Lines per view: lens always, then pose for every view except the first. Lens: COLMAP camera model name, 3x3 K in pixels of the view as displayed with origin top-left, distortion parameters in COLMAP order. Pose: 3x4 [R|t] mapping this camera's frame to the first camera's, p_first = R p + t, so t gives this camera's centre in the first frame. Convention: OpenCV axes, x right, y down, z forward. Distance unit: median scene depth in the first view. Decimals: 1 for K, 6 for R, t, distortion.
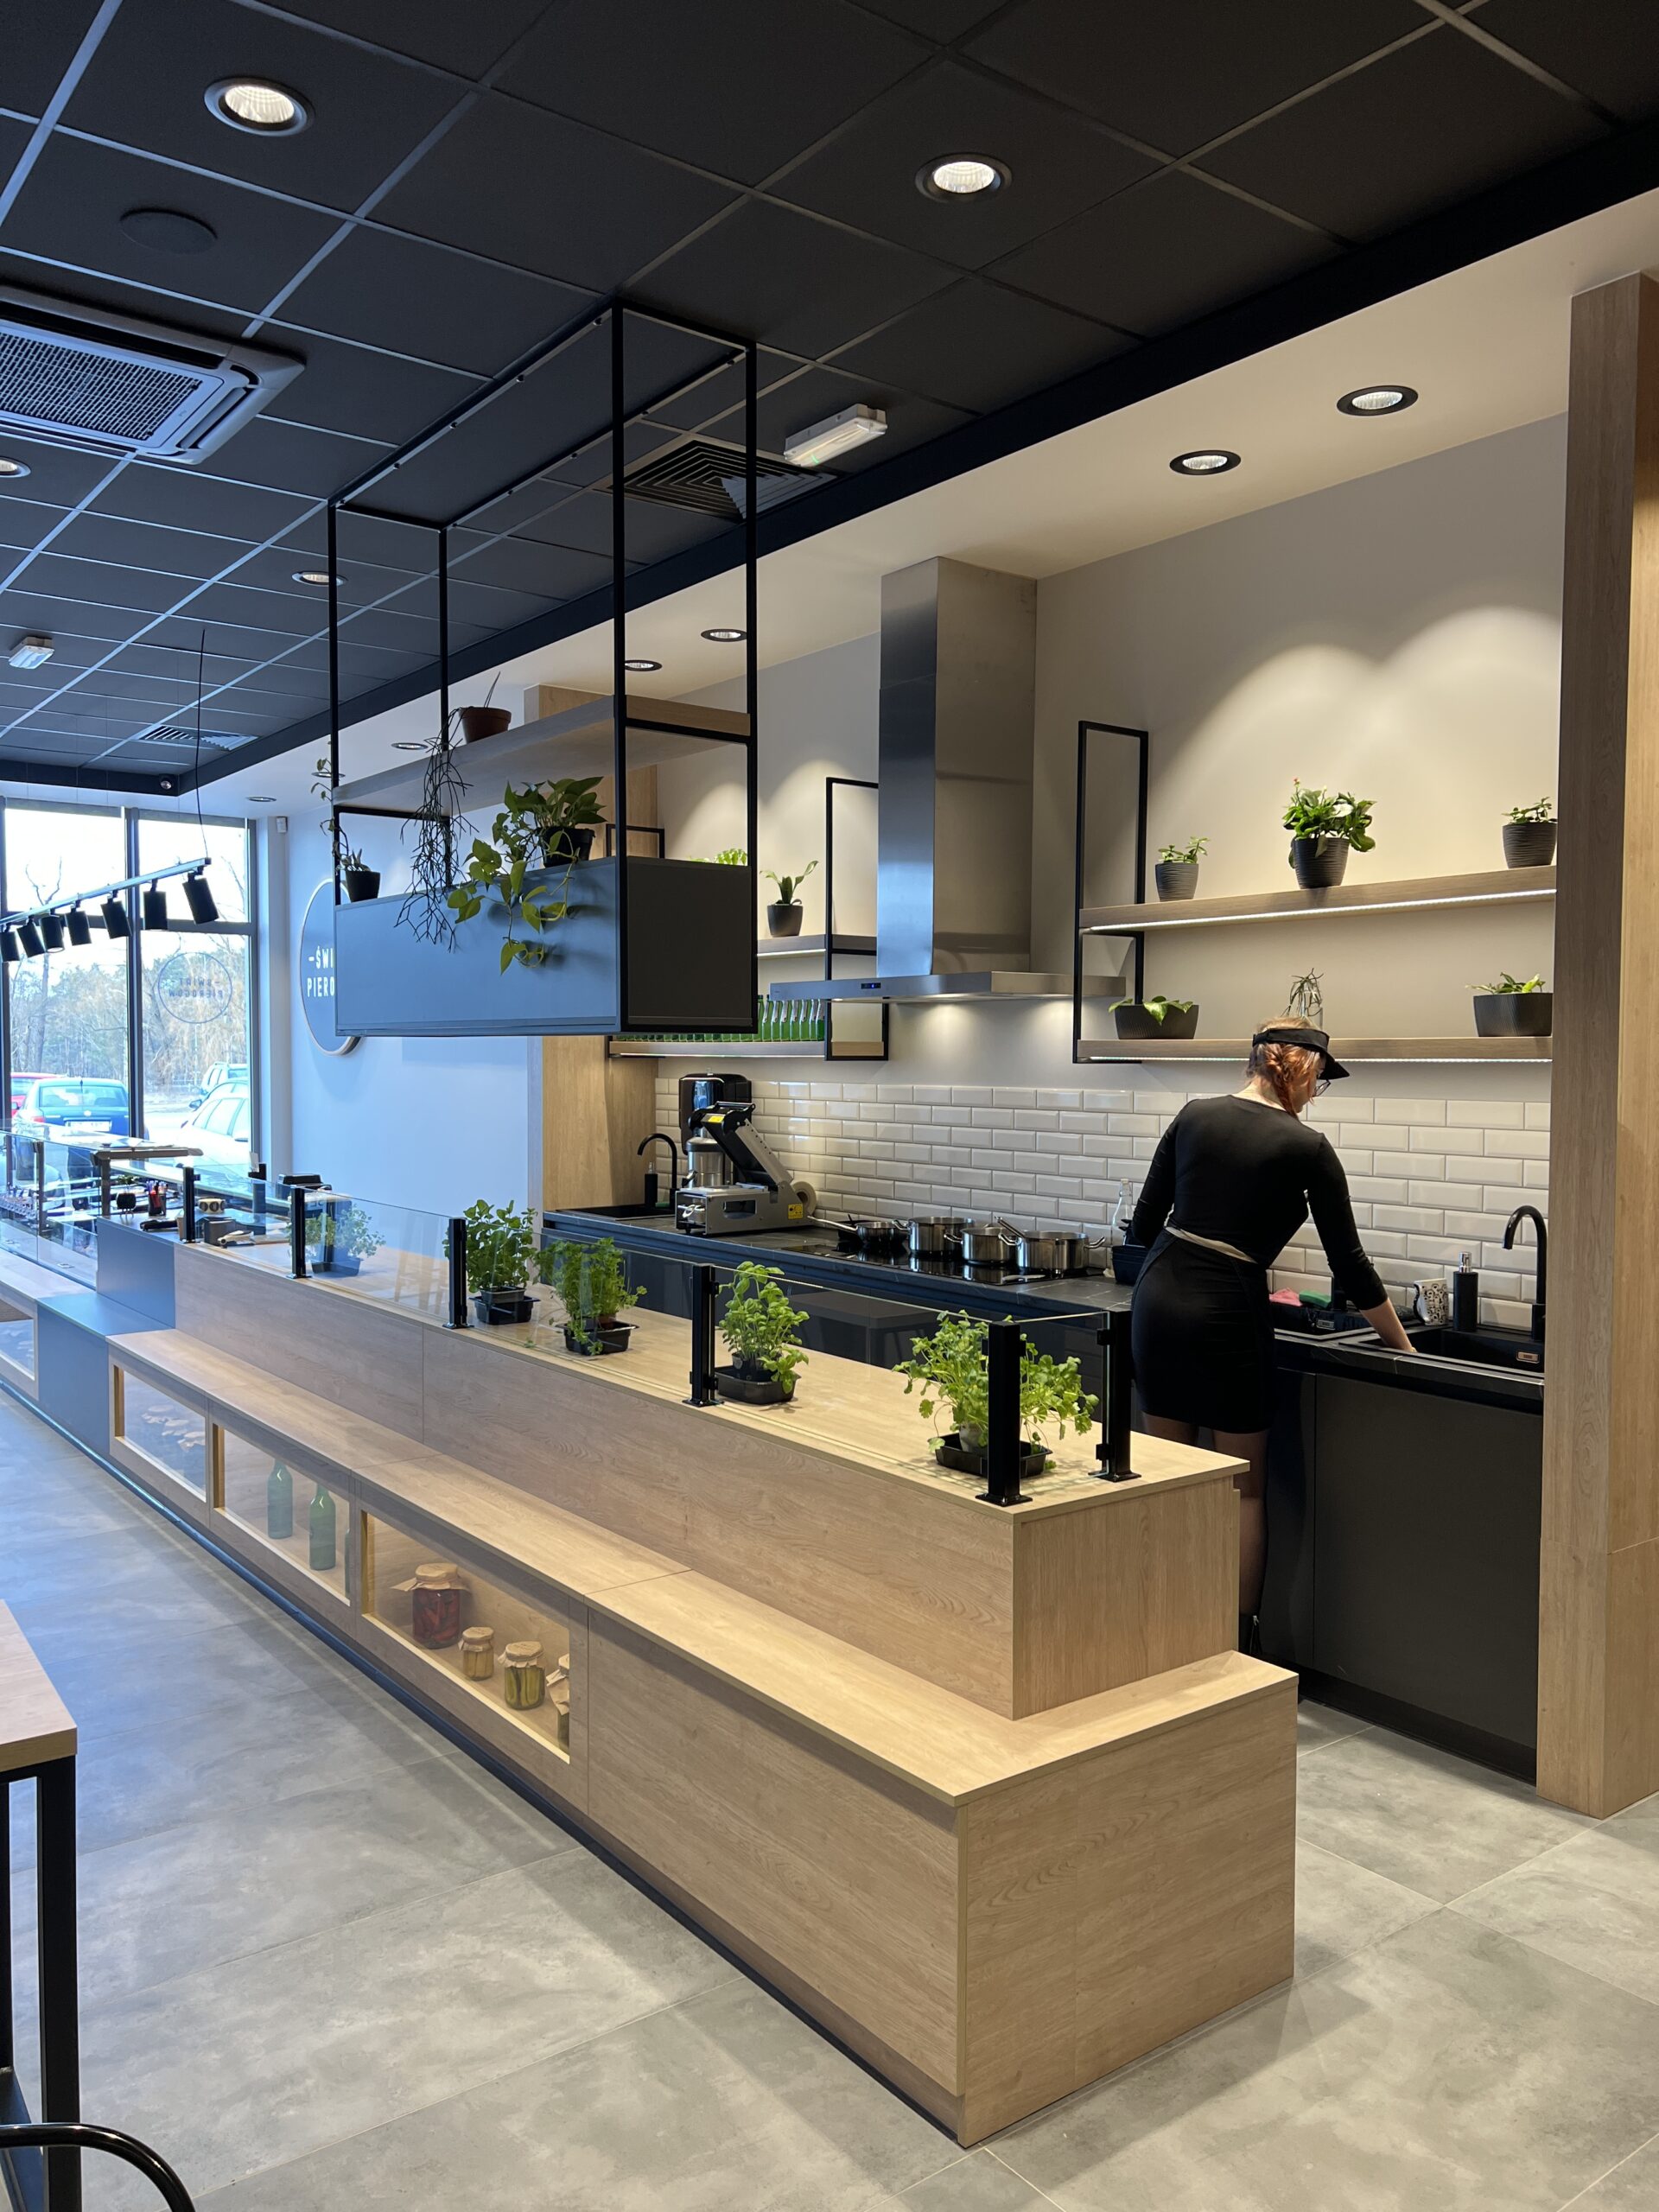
lens RADIAL K [[1677.8, 0, 845.7], [0, 1677.8, 1115.6], [0, 0, 1]] dist [0.123514, -0.227308]
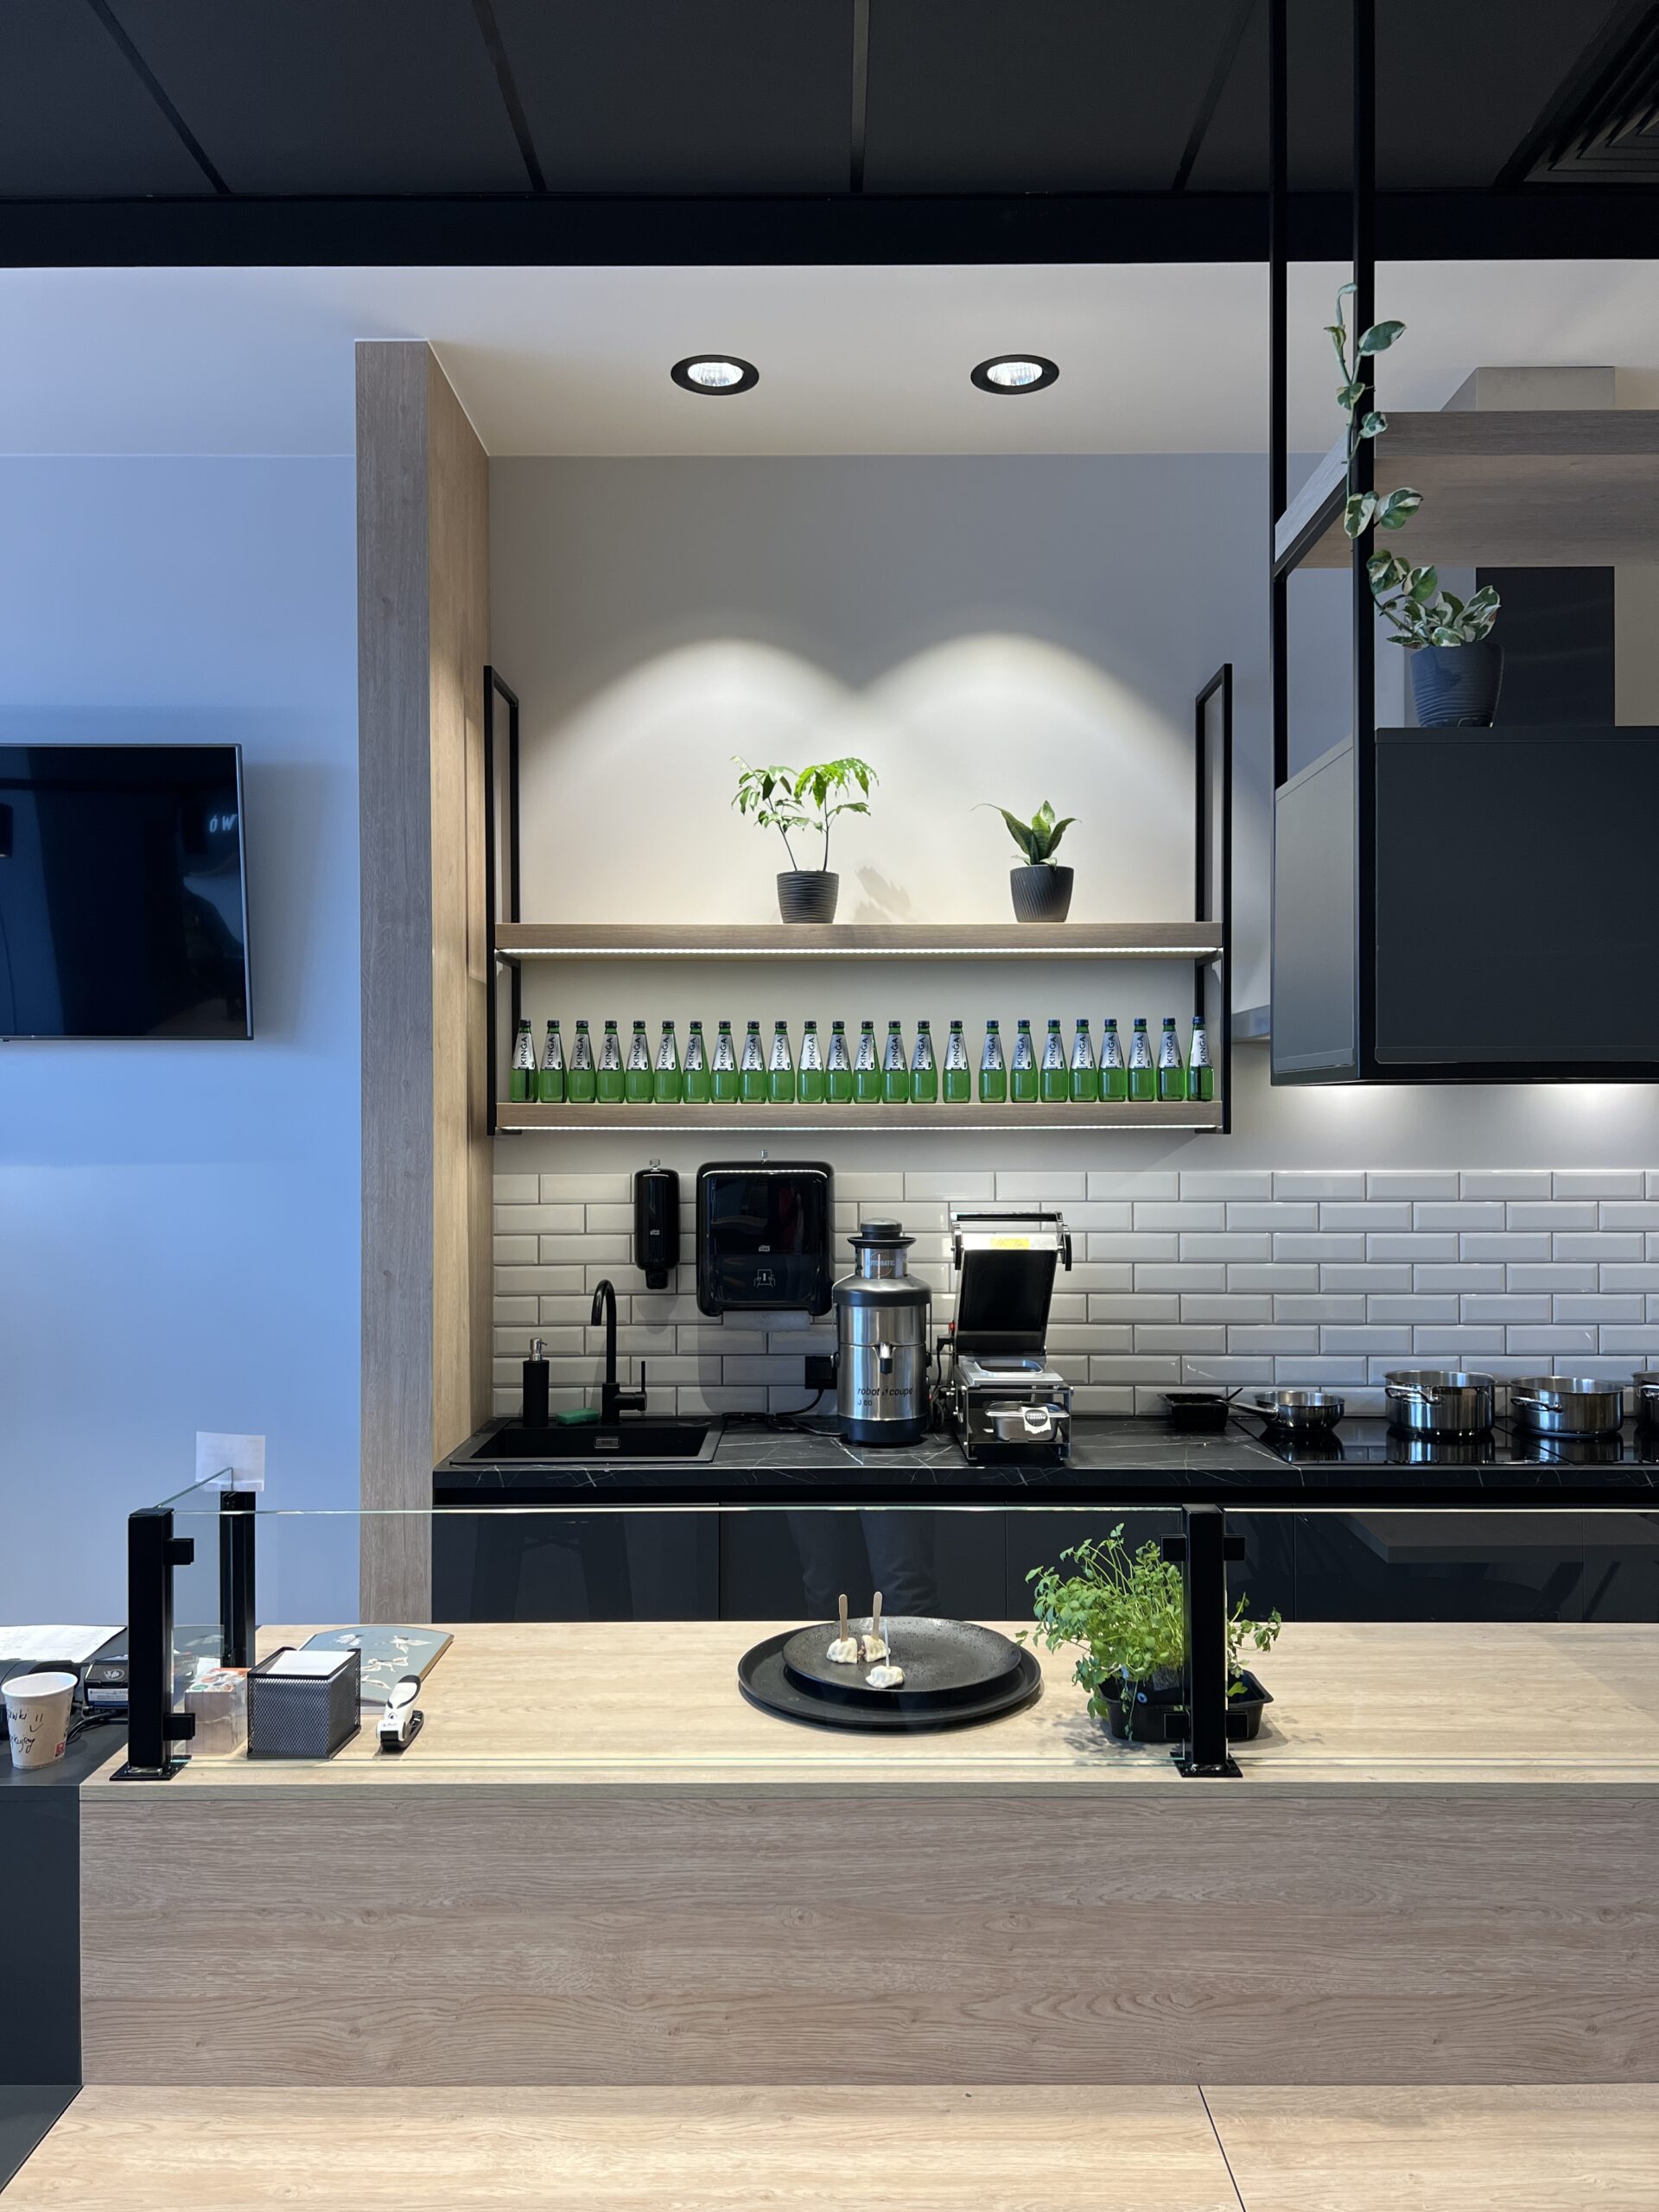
lens RADIAL K [[1658.9, 0, 842.4], [0, 1658.9, 1121.9], [0, 0, 1]] dist [0.059581, -0.065160]
pose [[0.598702, -0.004482, 0.800959, -0.537165], [0.036269, 0.999110, -0.021519, -0.027547], [-0.800150, 0.041933, 0.598332, 0.708315]]
